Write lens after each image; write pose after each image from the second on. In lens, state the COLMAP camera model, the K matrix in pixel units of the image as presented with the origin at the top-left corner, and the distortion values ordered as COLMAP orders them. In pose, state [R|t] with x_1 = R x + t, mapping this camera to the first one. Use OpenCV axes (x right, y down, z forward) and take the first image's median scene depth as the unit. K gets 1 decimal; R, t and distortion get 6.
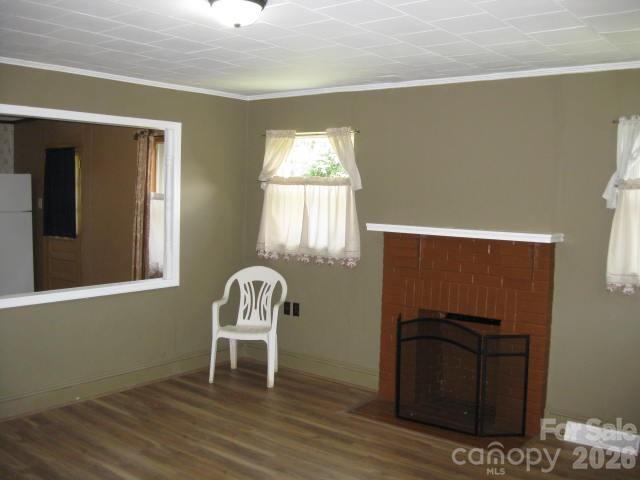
lens RADIAL K [[657.5, 0, 318.9], [0, 657.5, 240.0], [0, 0, 1]] dist [-0.108139, 0.000000]
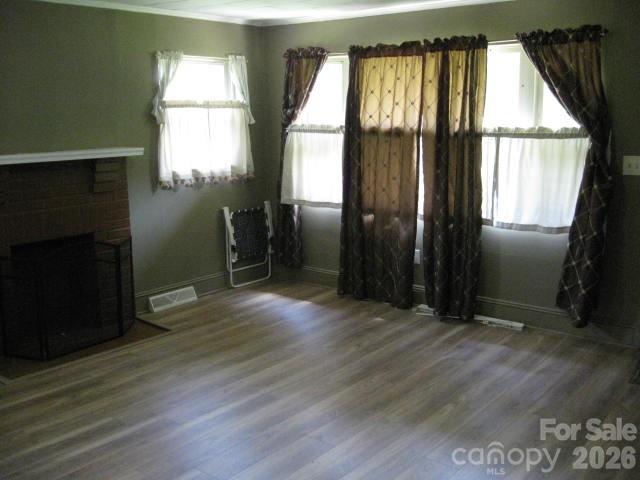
lens RADIAL K [[657.5, 0, 318.6], [0, 657.5, 239.9], [0, 0, 1]] dist [-0.108139, 0.000000]
pose [[0.007755, -0.209022, 0.977880, -0.850595], [0.082546, 0.974706, 0.207689, -0.064332], [-0.996557, 0.079109, 0.024812, 0.652448]]
